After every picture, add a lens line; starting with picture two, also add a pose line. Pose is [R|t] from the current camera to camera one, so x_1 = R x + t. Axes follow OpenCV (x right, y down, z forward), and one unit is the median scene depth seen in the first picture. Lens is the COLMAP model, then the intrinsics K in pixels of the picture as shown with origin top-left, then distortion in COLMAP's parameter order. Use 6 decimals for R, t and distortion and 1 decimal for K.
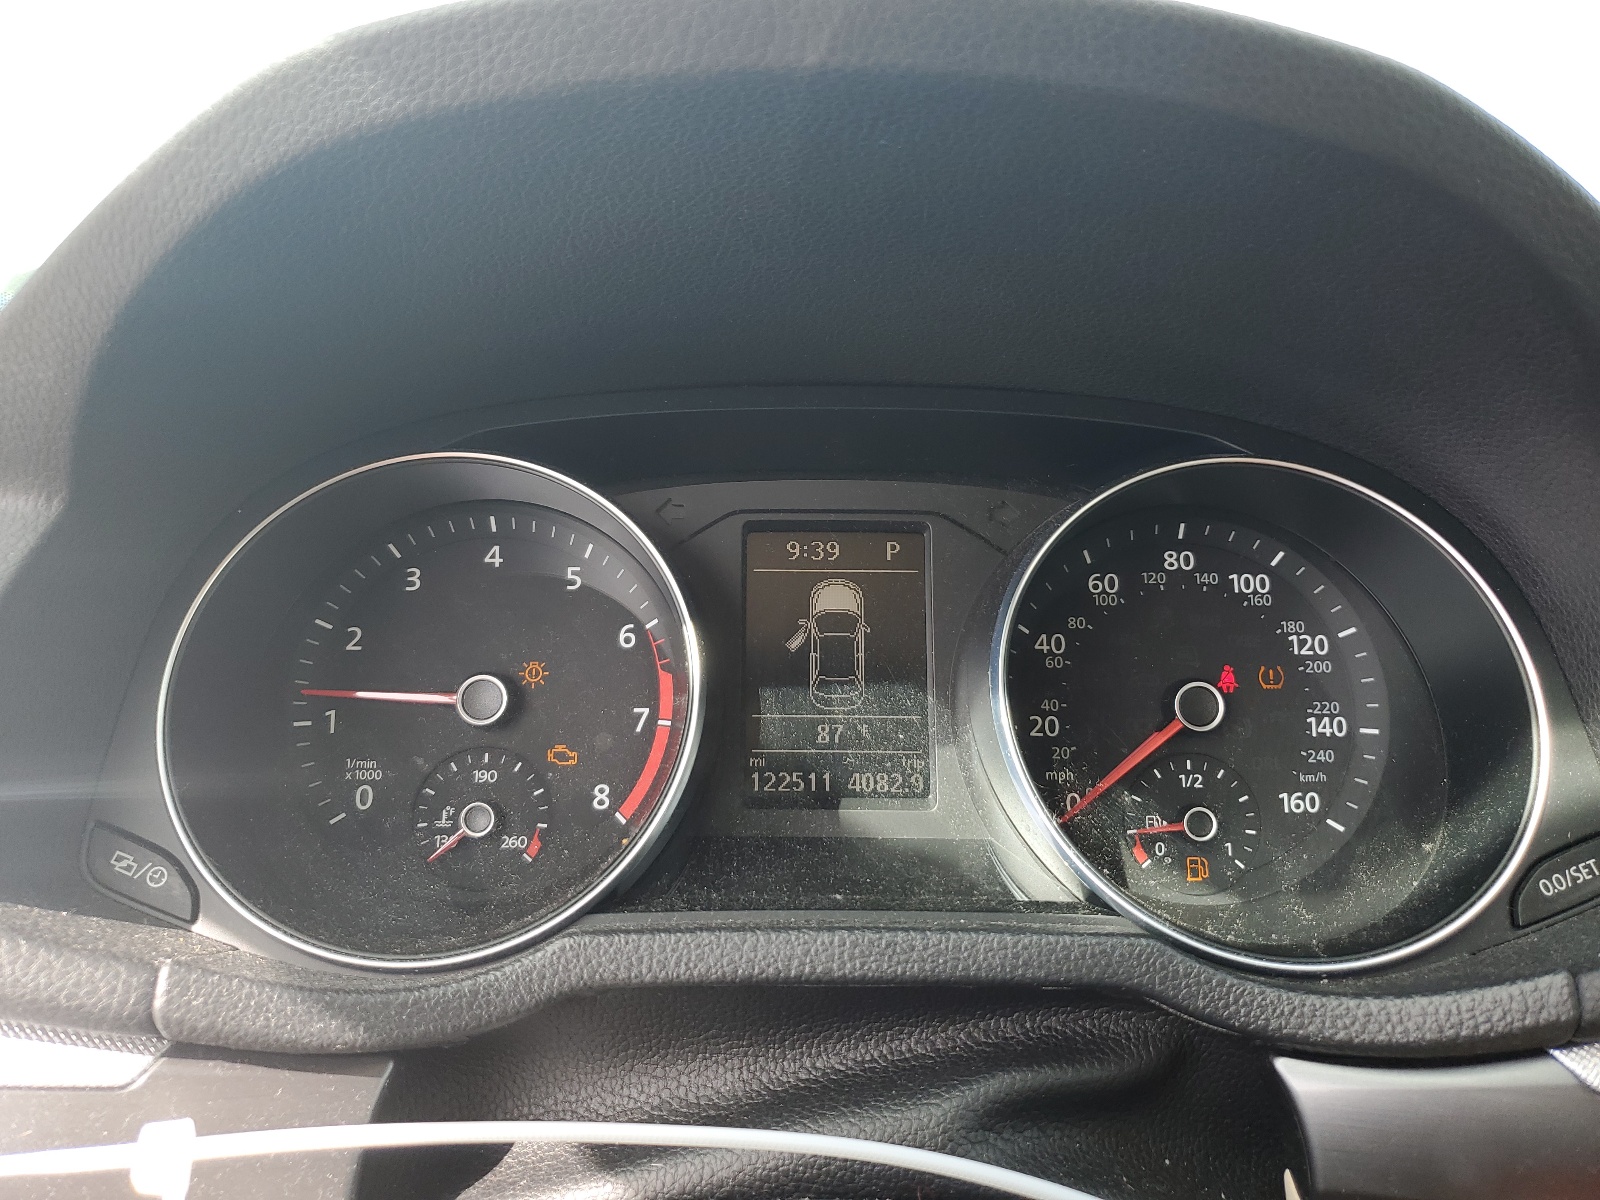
lens RADIAL K [[1323.6, 0, 800.0], [0, 1323.6, 600.0], [0, 0, 1]] dist [-0.003260, -0.003145]
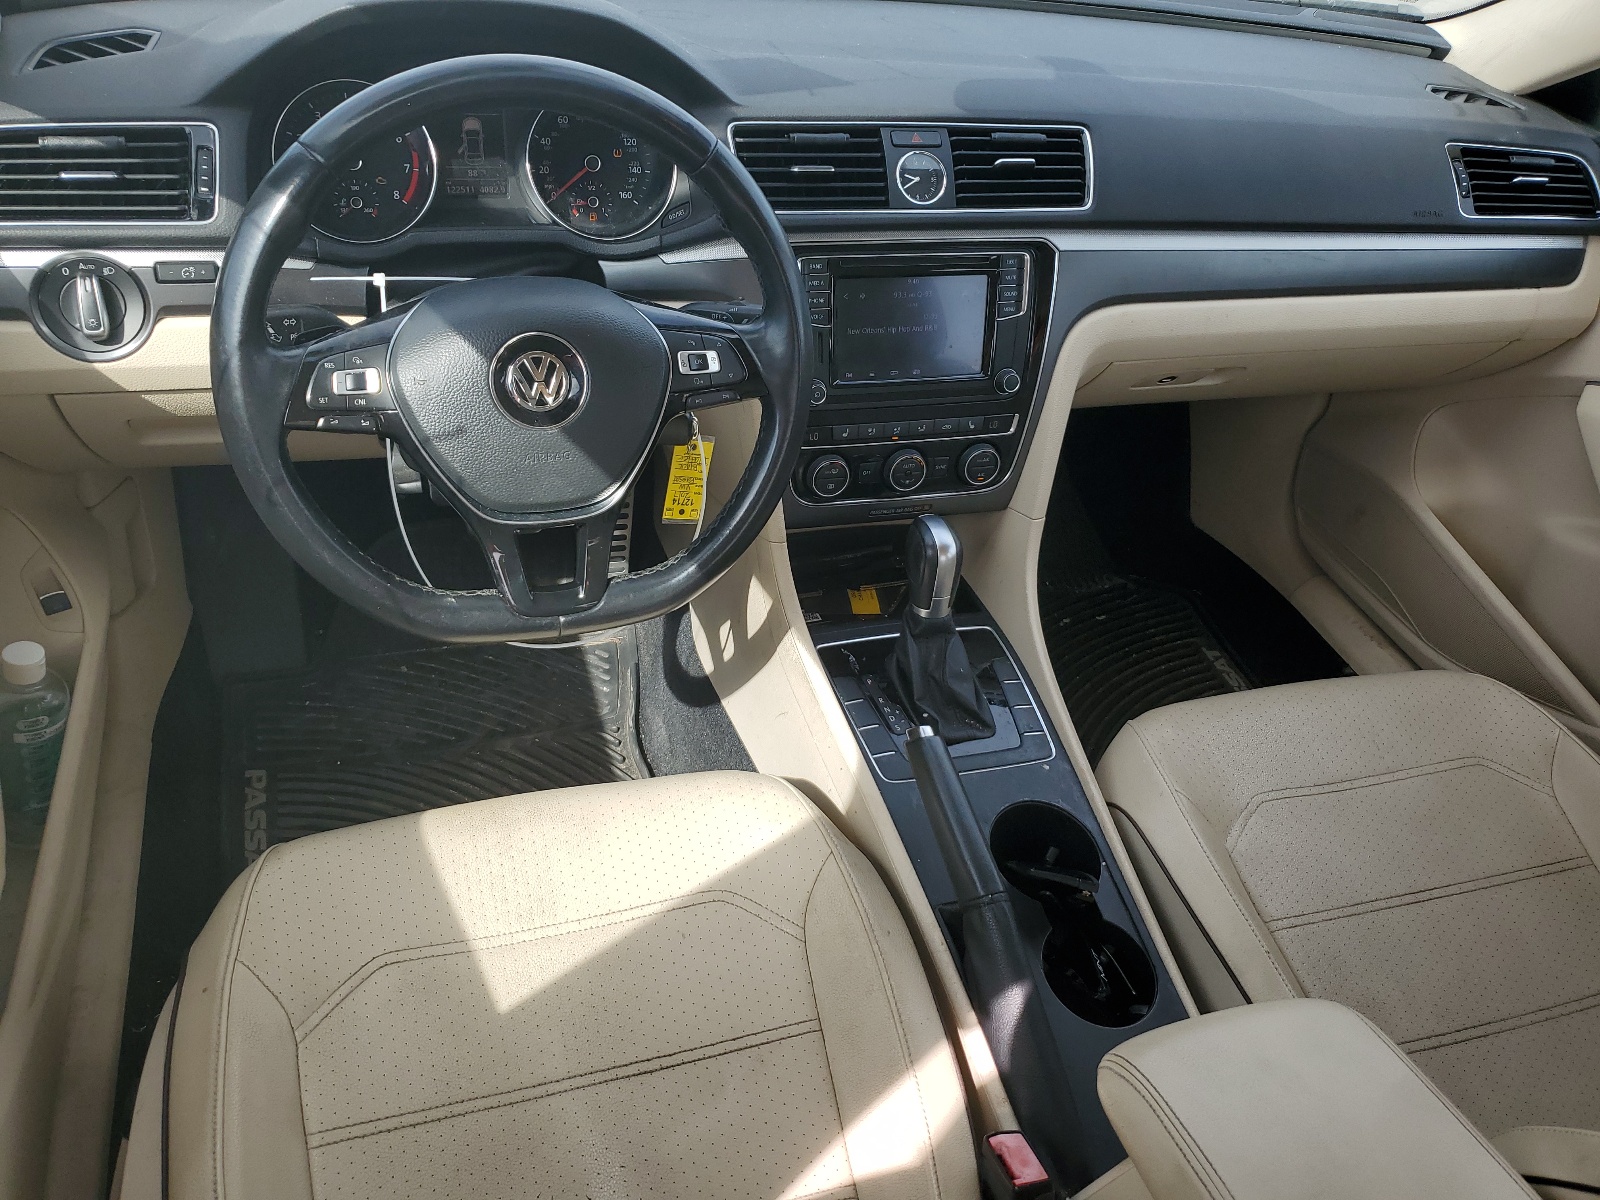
lens RADIAL K [[1323.6, 0, 800.0], [0, 1323.6, 600.0], [0, 0, 1]] dist [-0.003260, -0.003145]
pose [[0.952142, -0.096198, 0.290124, -0.248216], [-0.040238, 0.901474, 0.430959, -0.367713], [-0.302997, -0.422008, 0.854460, -2.326877]]
